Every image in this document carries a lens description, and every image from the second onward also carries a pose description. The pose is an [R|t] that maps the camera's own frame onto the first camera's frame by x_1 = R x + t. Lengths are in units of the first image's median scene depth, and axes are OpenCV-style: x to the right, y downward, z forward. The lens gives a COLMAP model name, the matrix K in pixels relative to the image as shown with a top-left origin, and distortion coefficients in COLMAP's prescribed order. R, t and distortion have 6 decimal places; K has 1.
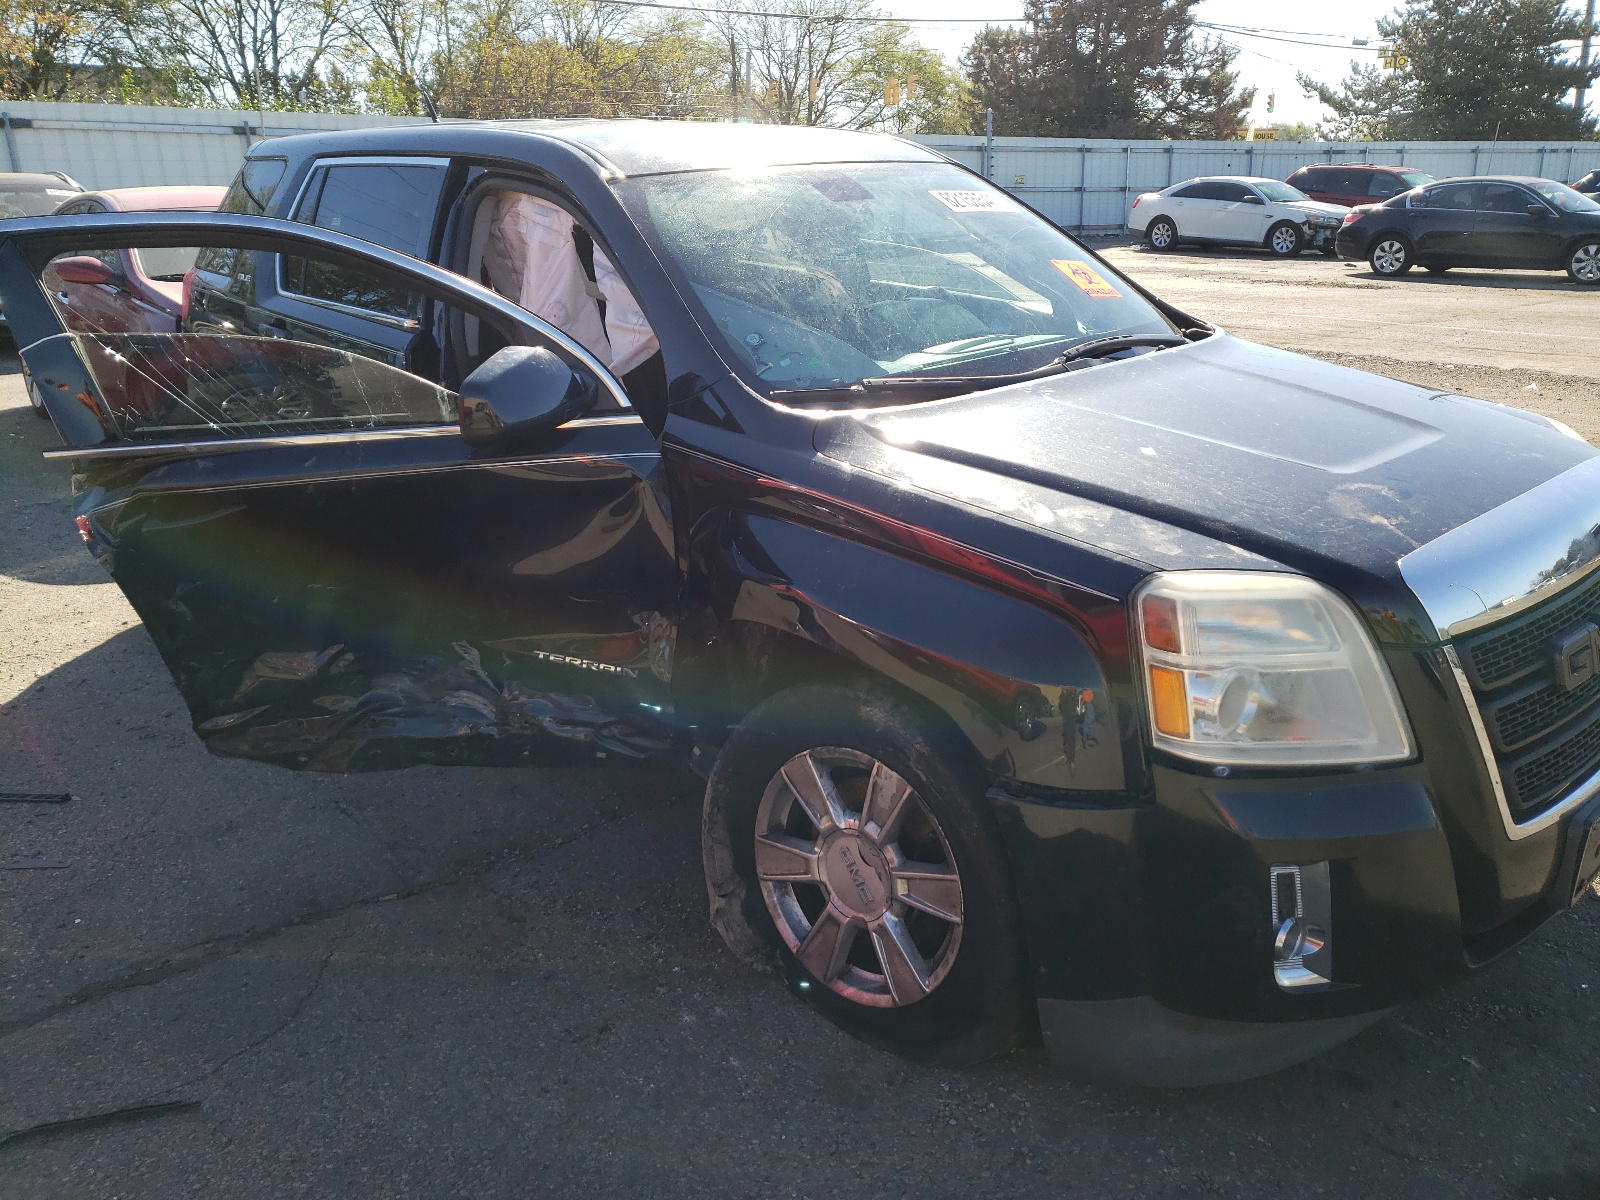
lens RADIAL K [[1211.2, 0, 797.7], [0, 1211.2, 594.0], [0, 0, 1]] dist [0.009582, 0.011446]
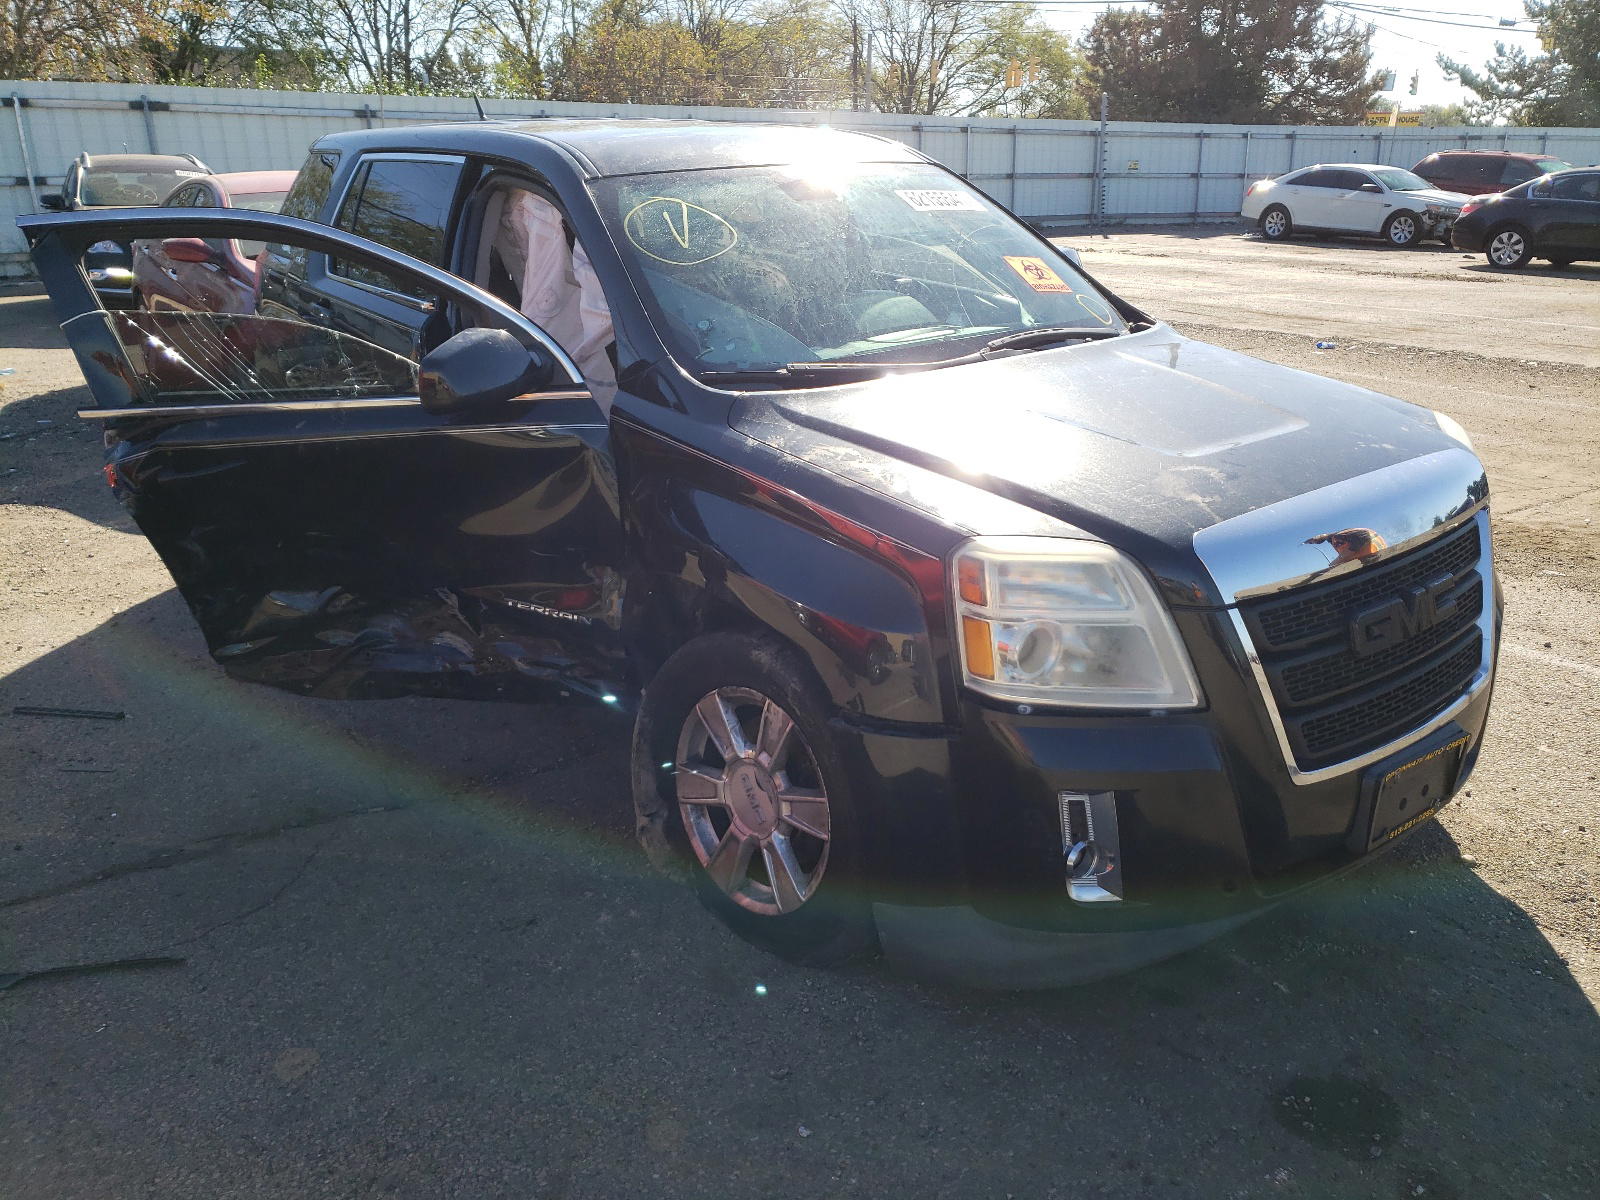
lens RADIAL K [[1192.6, 0, 800.0], [0, 1192.6, 600.0], [0, 0, 1]] dist [0.022039, -0.000593]
pose [[0.996612, 0.034918, -0.074473, 0.146037], [-0.033410, 0.999213, 0.021403, 0.016047], [0.075161, -0.018843, 0.996993, -0.097271]]
